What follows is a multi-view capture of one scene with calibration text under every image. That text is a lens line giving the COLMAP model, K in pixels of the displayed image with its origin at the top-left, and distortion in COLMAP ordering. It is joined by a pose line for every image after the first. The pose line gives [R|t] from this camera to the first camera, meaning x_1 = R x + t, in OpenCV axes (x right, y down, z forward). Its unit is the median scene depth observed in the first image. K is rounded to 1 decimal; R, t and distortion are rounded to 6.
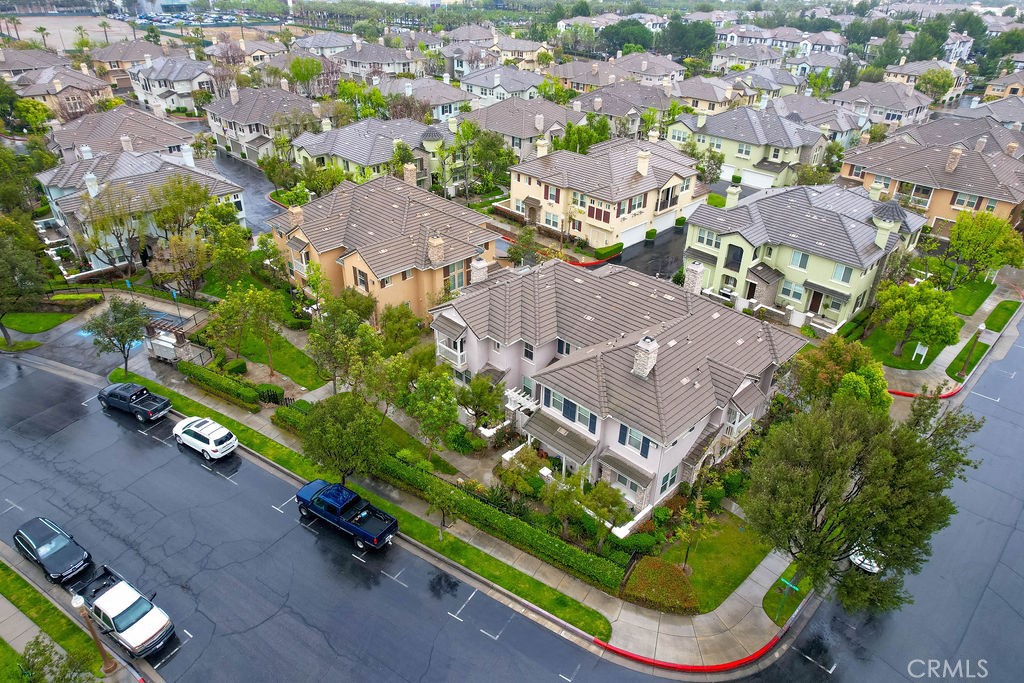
lens RADIAL K [[661.3, 0, 512.0], [0, 661.3, 341.5], [0, 0, 1]] dist [-0.075363, 0.066489]
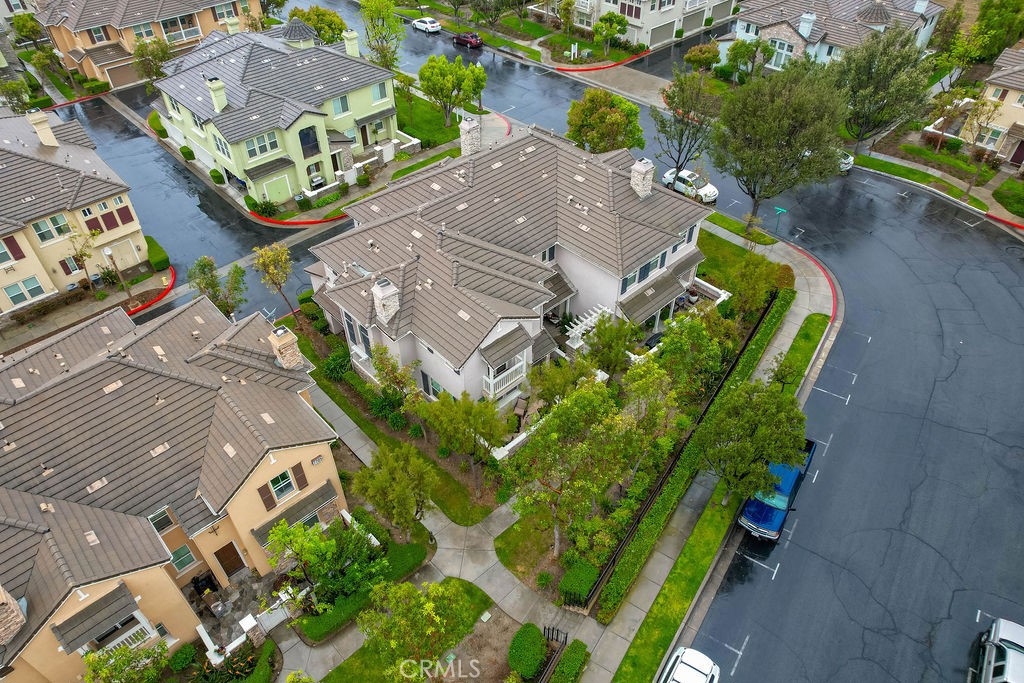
lens RADIAL K [[686.4, 0, 501.8], [0, 686.4, 340.6], [0, 0, 1]] dist [-0.090491, 0.083366]
pose [[0.036474, -0.691754, 0.721212, -0.469578], [0.524144, 0.627701, 0.575556, -0.341428], [-0.850848, 0.357026, 0.385473, 0.535684]]
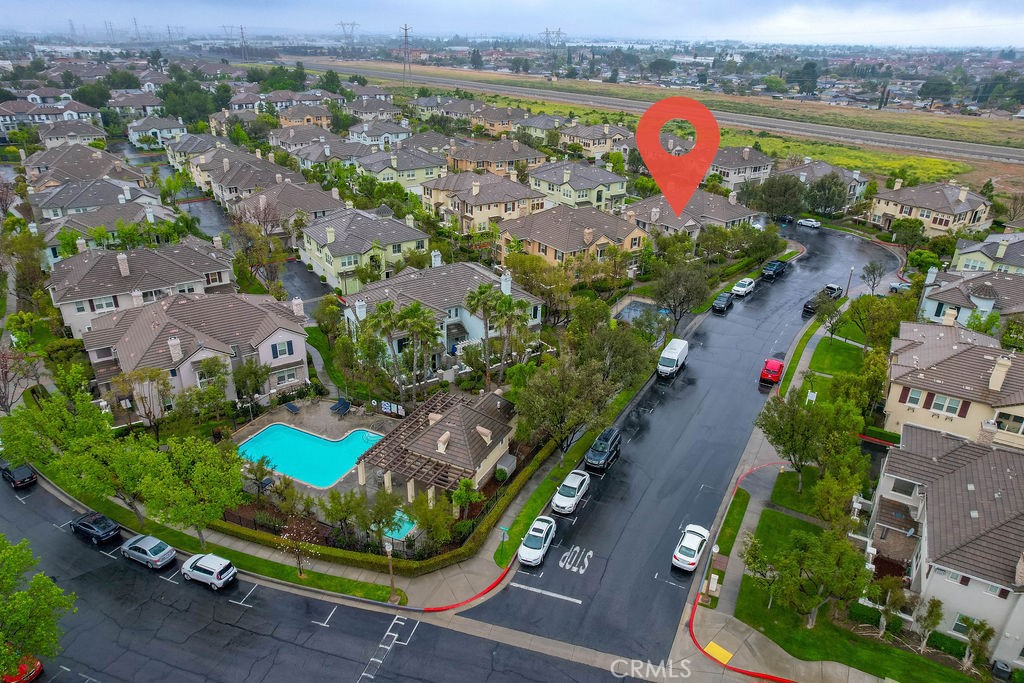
lens RADIAL K [[661.3, 0, 512.0], [0, 661.3, 341.5], [0, 0, 1]] dist [-0.075363, 0.066489]
pose [[0.170707, -0.442689, 0.880276, -1.870430], [0.484987, 0.815424, 0.316025, -0.569249], [-0.857698, 0.372975, 0.353897, 0.649163]]
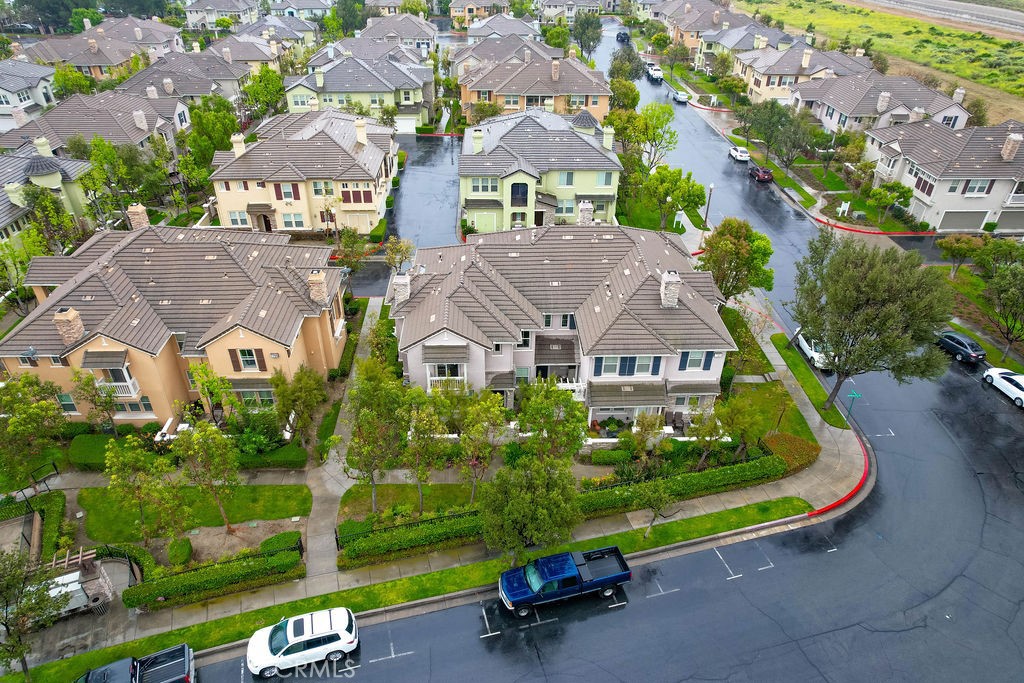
lens RADIAL K [[661.3, 0, 512.0], [0, 661.3, 341.5], [0, 0, 1]] dist [-0.075363, 0.066489]
pose [[0.675391, -0.418994, 0.606870, -0.416161], [0.374934, 0.903720, 0.206677, -0.137241], [-0.635037, 0.087948, 0.767459, 0.208280]]
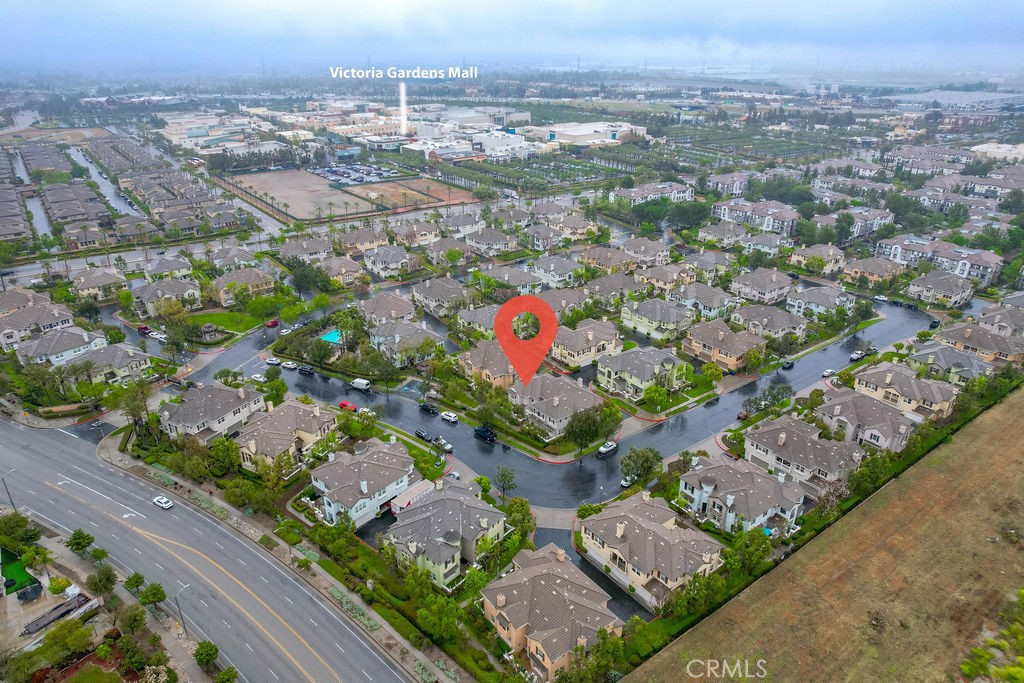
lens RADIAL K [[661.3, 0, 512.0], [0, 661.3, 341.5], [0, 0, 1]] dist [-0.075363, 0.066489]
pose [[0.989952, 0.042538, -0.134856, 0.297442], [-0.056712, 0.993056, -0.103073, 0.058287], [0.129535, 0.109685, 0.985490, -2.040731]]
